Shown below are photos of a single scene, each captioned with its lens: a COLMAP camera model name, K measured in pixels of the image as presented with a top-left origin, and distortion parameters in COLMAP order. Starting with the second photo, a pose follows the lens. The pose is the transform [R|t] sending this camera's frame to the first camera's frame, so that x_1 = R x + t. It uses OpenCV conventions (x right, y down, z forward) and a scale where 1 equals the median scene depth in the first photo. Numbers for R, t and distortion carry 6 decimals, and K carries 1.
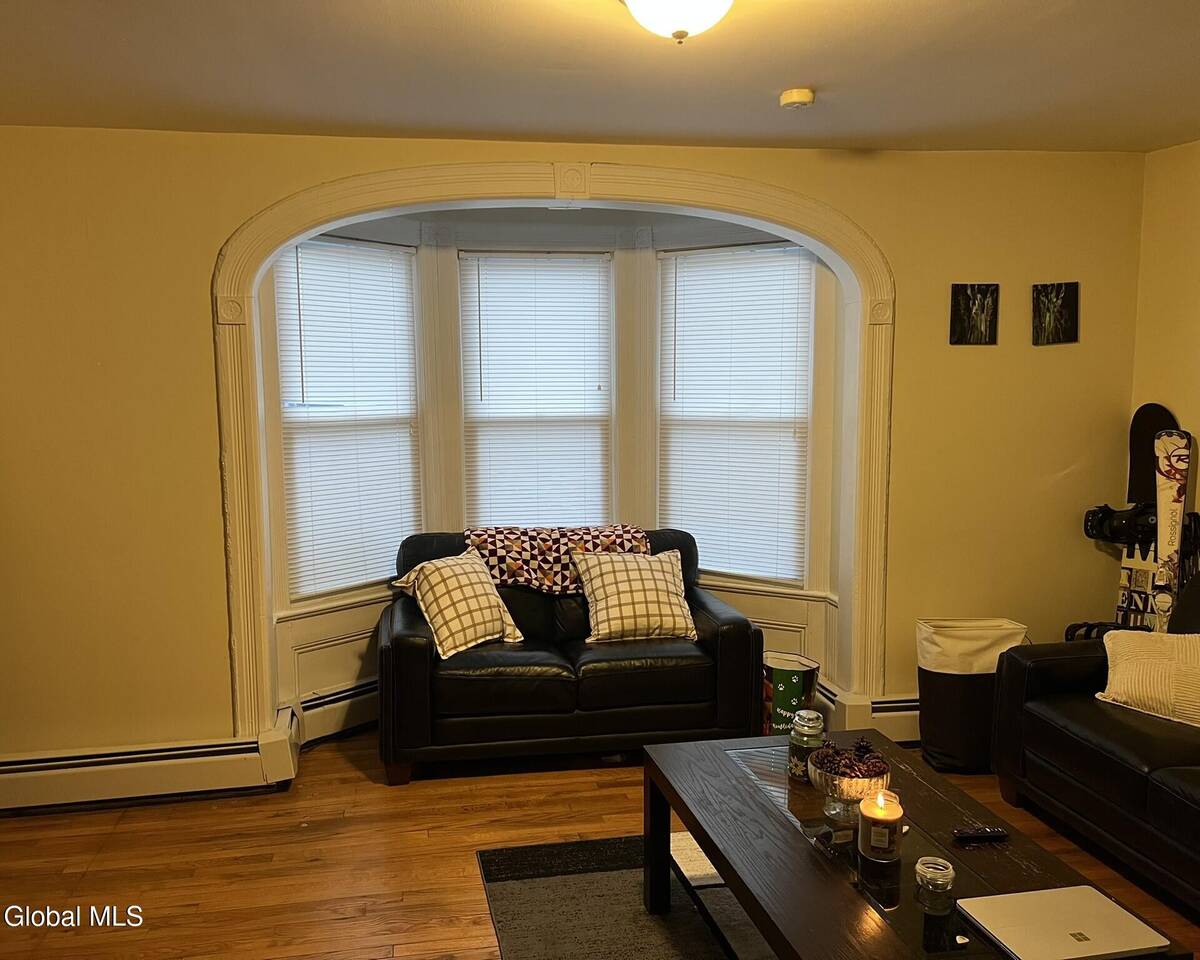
lens RADIAL K [[948.2, 0, 600.0], [0, 948.2, 480.0], [0, 0, 1]] dist [0.006736, -0.004814]
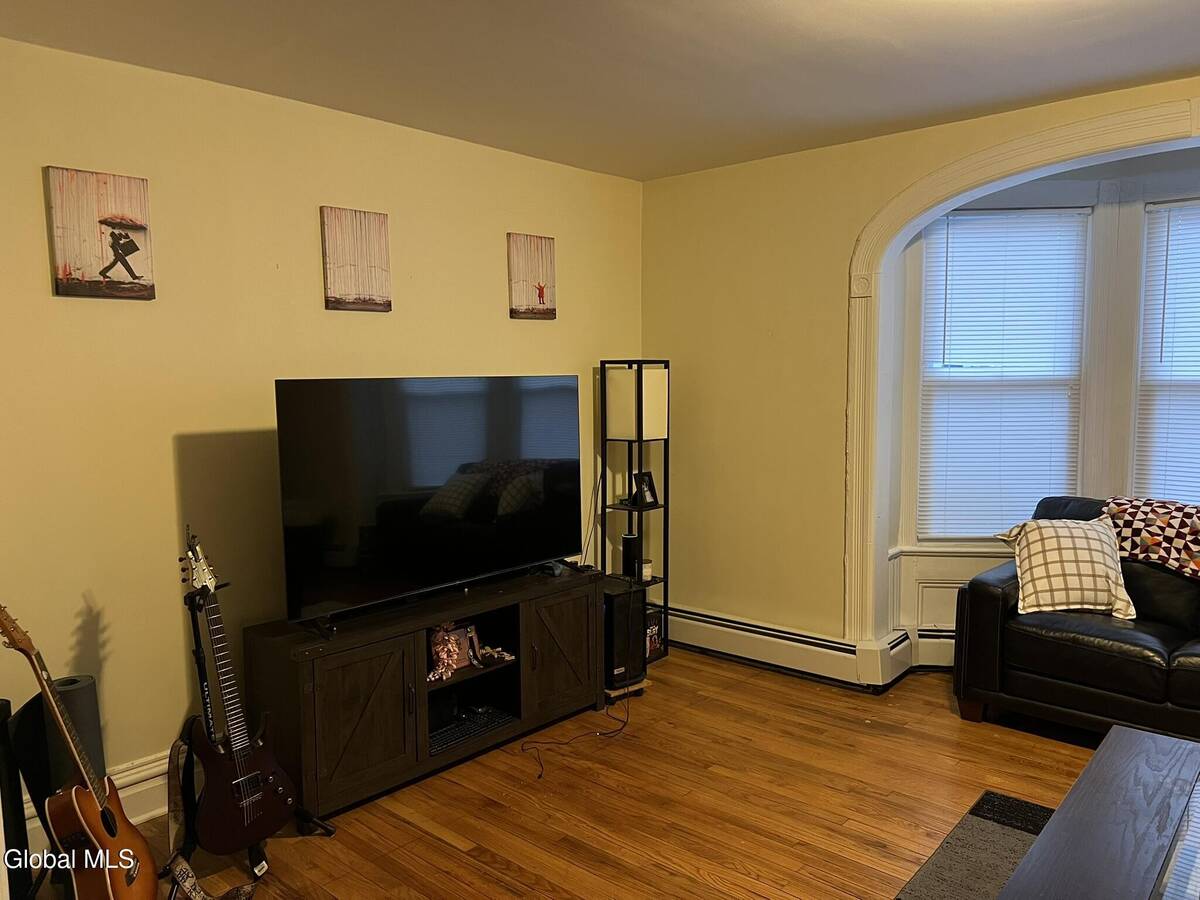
lens RADIAL K [[895.8, 0, 586.7], [0, 895.8, 452.0], [0, 0, 1]] dist [0.092367, -0.134285]
pose [[0.625818, 0.083178, -0.775521, 0.262456], [-0.073569, 0.996159, 0.047475, 0.002359], [0.776492, 0.027343, 0.629534, 0.010724]]
